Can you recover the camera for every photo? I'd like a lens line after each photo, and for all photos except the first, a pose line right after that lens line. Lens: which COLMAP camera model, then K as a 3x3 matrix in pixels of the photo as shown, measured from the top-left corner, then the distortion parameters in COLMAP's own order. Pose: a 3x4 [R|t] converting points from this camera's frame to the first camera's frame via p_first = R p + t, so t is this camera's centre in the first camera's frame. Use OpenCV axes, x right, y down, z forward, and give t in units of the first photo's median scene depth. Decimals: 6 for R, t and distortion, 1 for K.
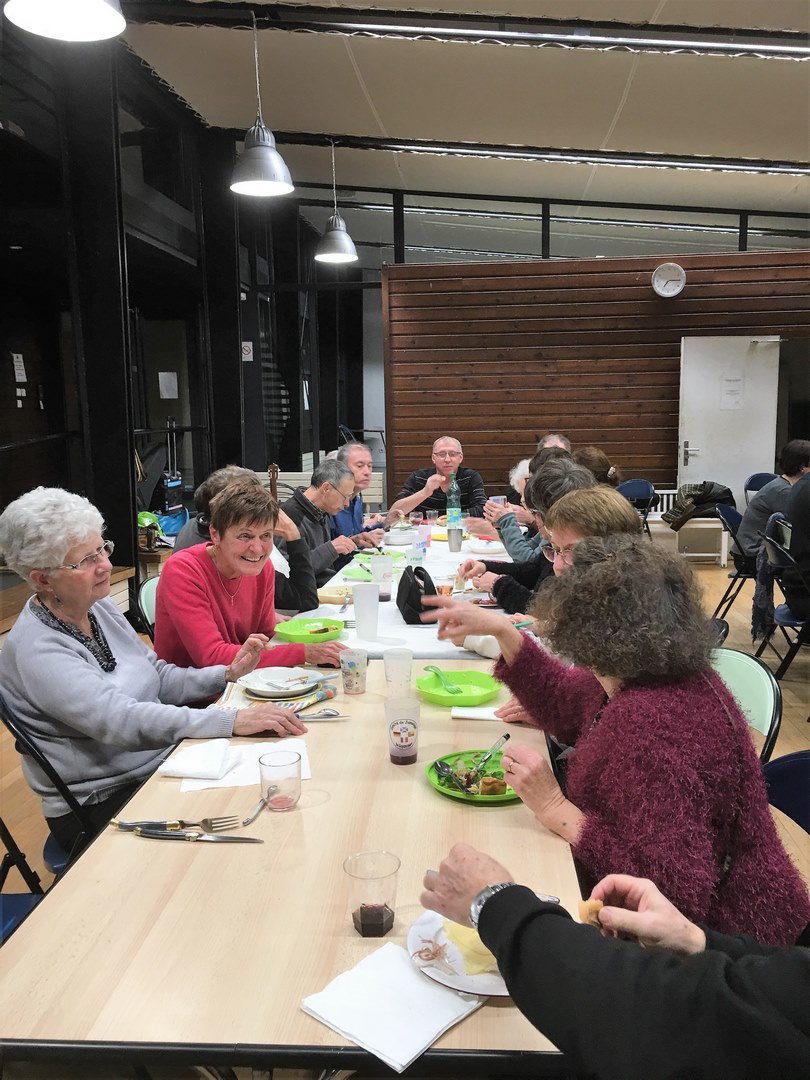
lens RADIAL K [[909.3, 0, 405.0], [0, 909.3, 540.0], [0, 0, 1]] dist [0.064505, -0.093890]
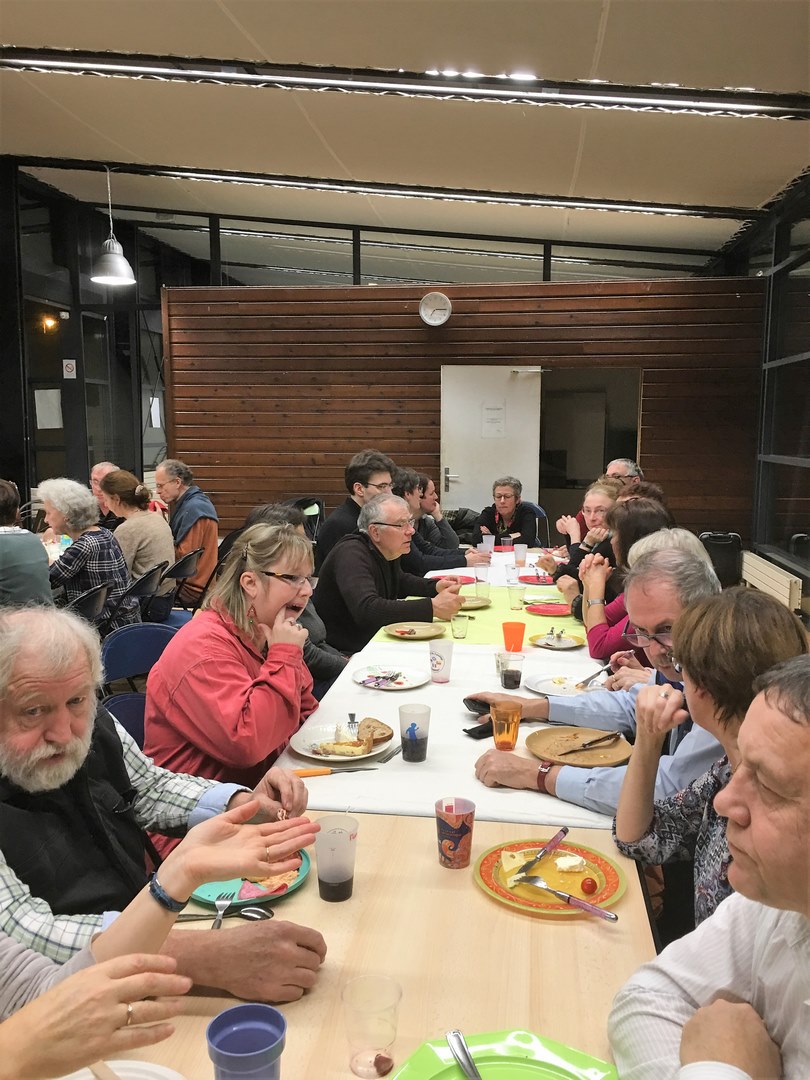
lens RADIAL K [[909.3, 0, 405.0], [0, 909.3, 540.0], [0, 0, 1]] dist [0.064505, -0.093890]
pose [[0.999360, 0.022668, -0.027668, 0.283265], [-0.023098, 0.999616, -0.015308, -0.011355], [0.027310, 0.015937, 0.999500, -0.006957]]
